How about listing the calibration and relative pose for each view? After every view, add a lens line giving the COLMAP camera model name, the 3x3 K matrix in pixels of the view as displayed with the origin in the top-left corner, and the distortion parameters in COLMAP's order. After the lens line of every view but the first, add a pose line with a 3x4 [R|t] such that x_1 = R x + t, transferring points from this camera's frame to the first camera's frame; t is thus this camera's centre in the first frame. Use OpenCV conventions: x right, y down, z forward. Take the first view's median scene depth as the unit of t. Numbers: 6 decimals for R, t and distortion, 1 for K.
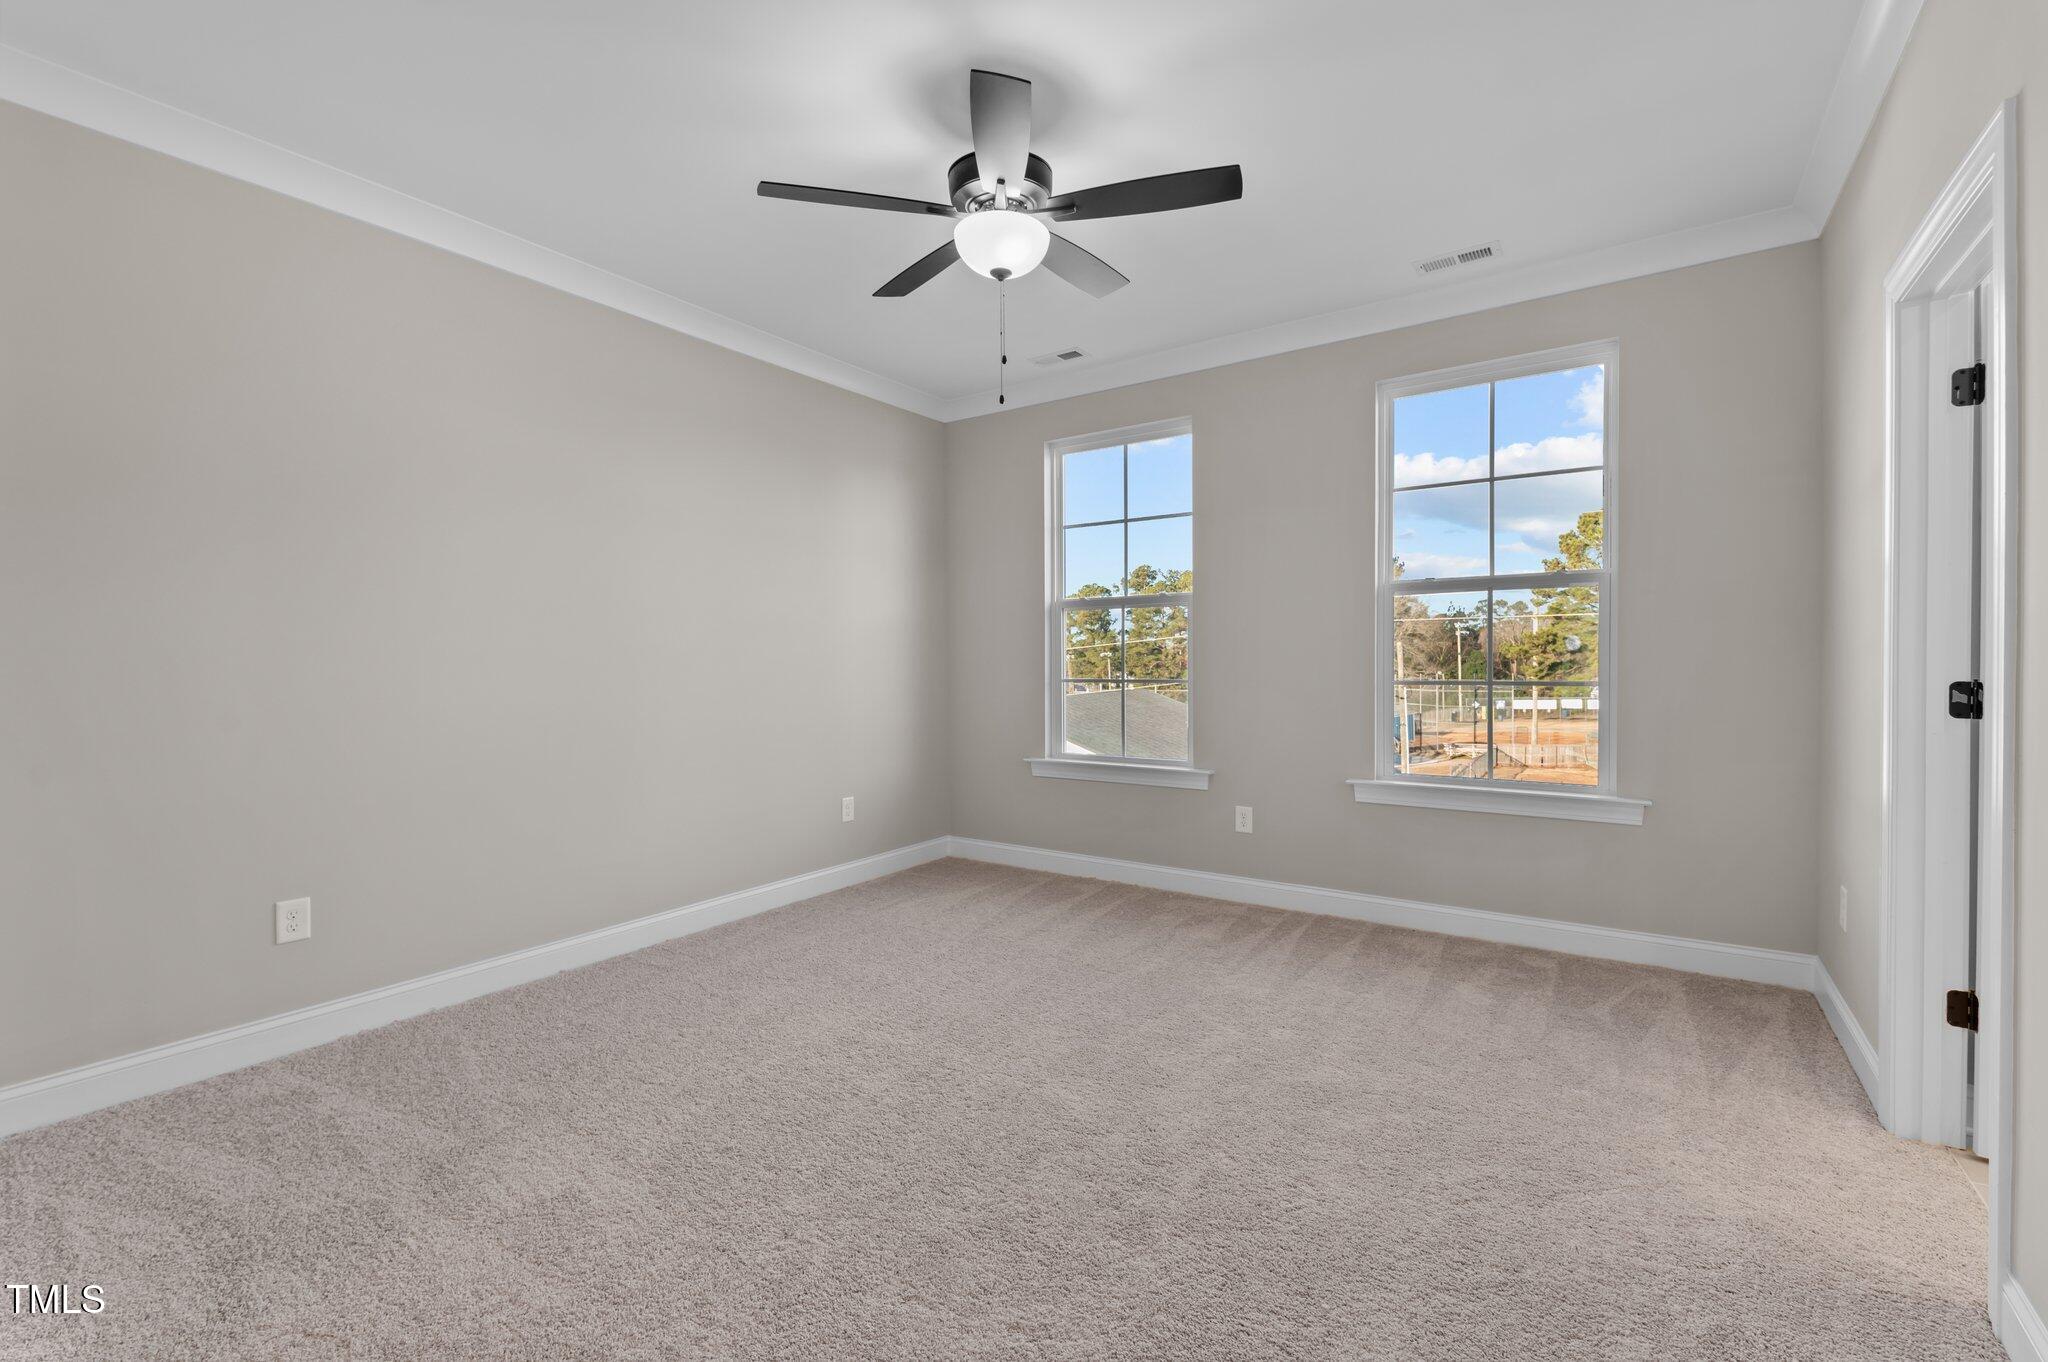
lens RADIAL K [[877.0, 0, 1017.3], [0, 877.0, 666.7], [0, 0, 1]] dist [0.006683, -0.000660]
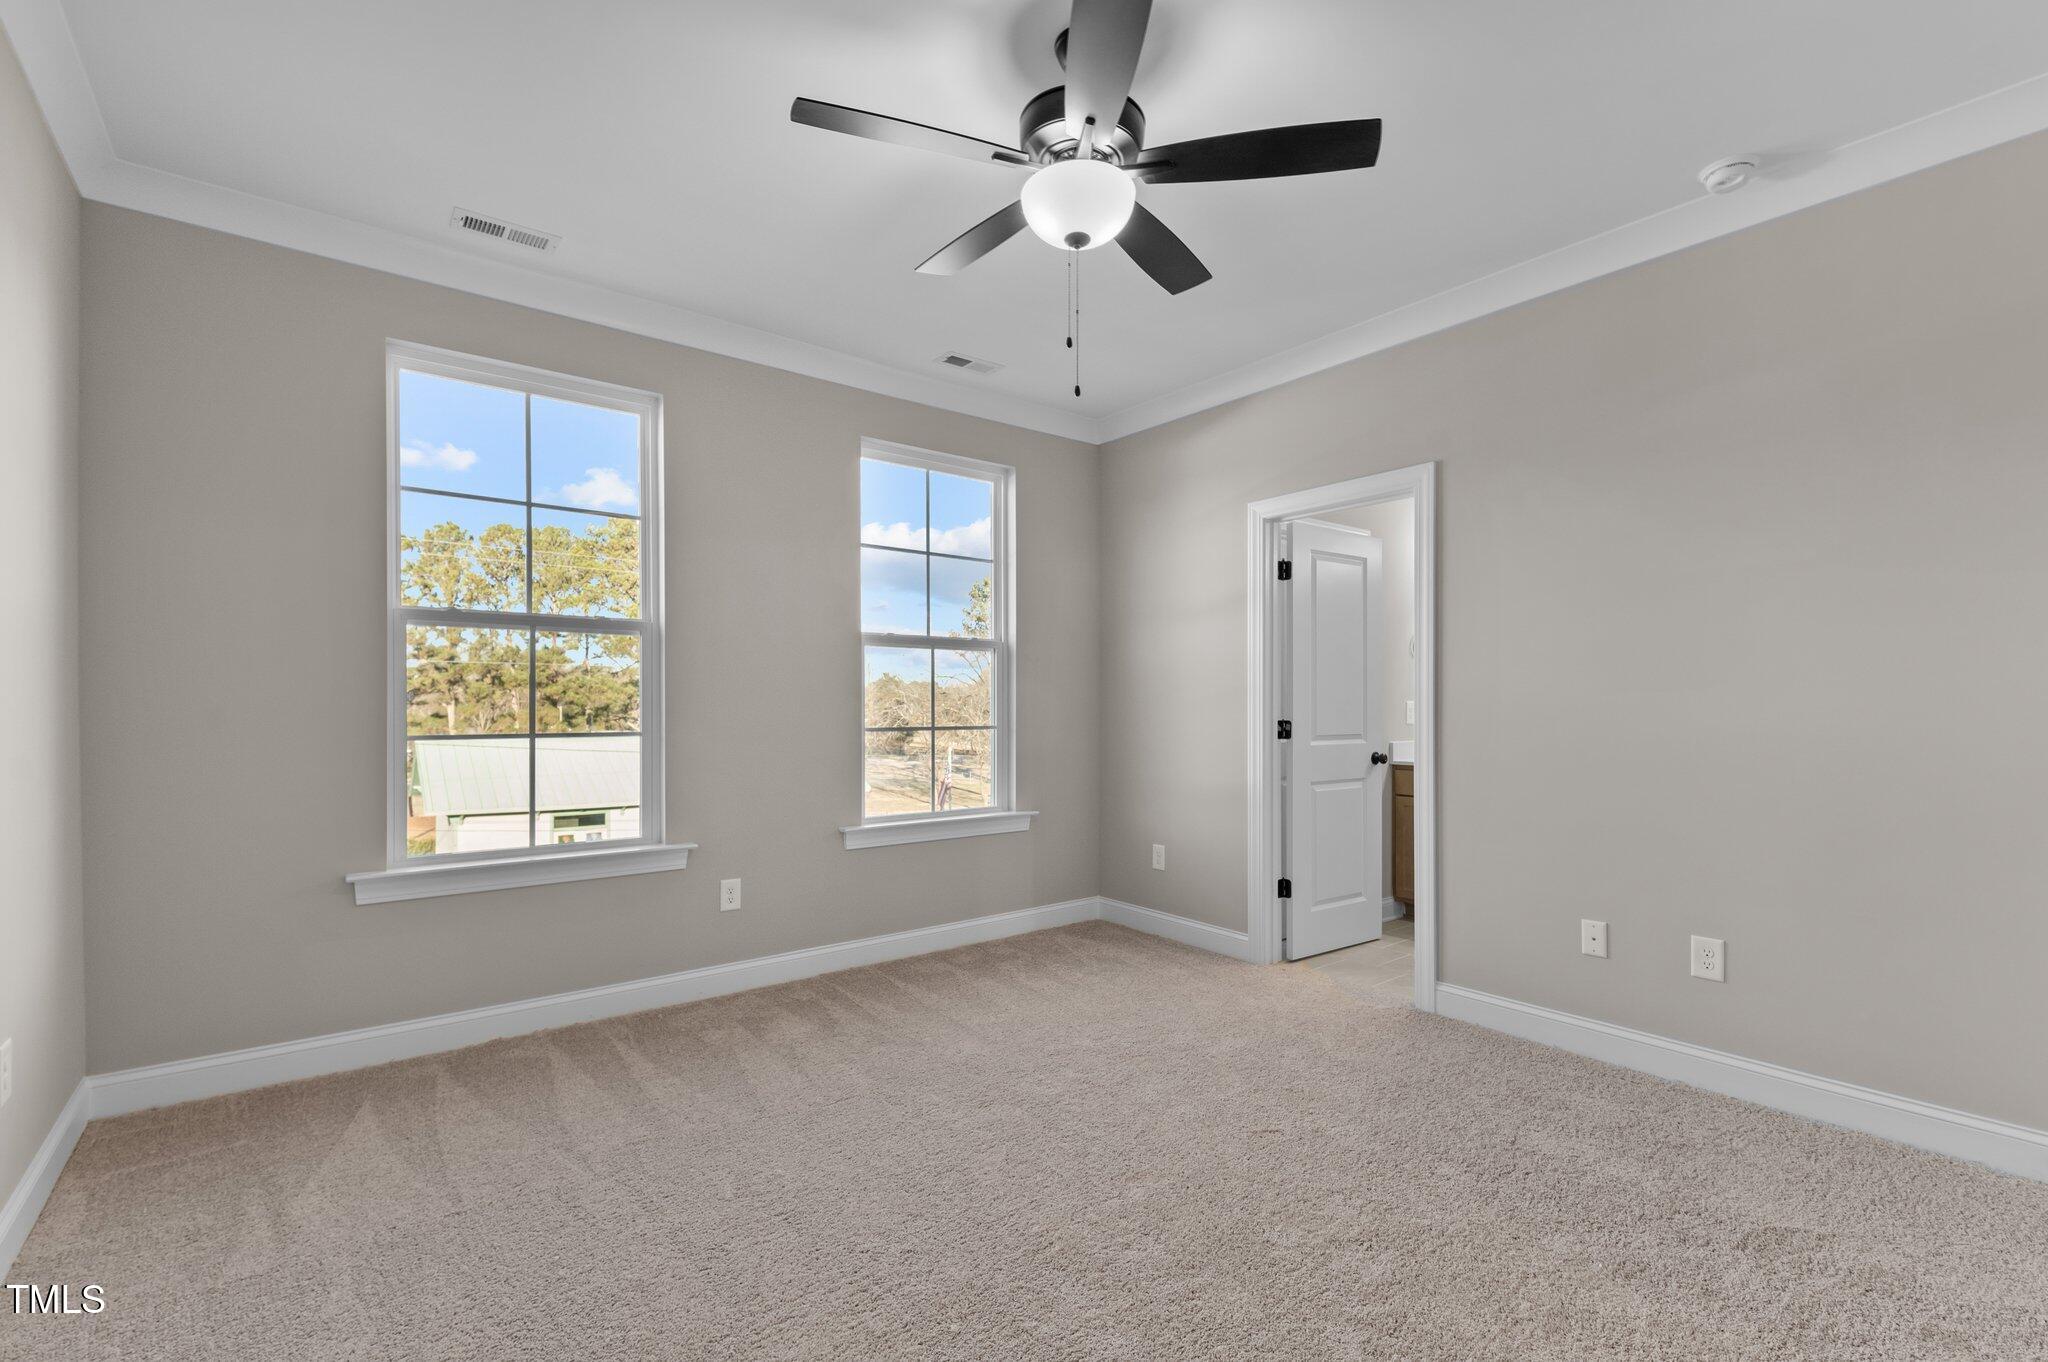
lens RADIAL K [[909.1, 0, 1025.2], [0, 909.1, 688.7], [0, 0, 1]] dist [0.011491, -0.000133]
pose [[0.288996, 0.022067, 0.957076, -0.577226], [0.002283, 0.999716, -0.023740, -0.004453], [-0.957328, 0.009046, 0.288863, 0.532930]]
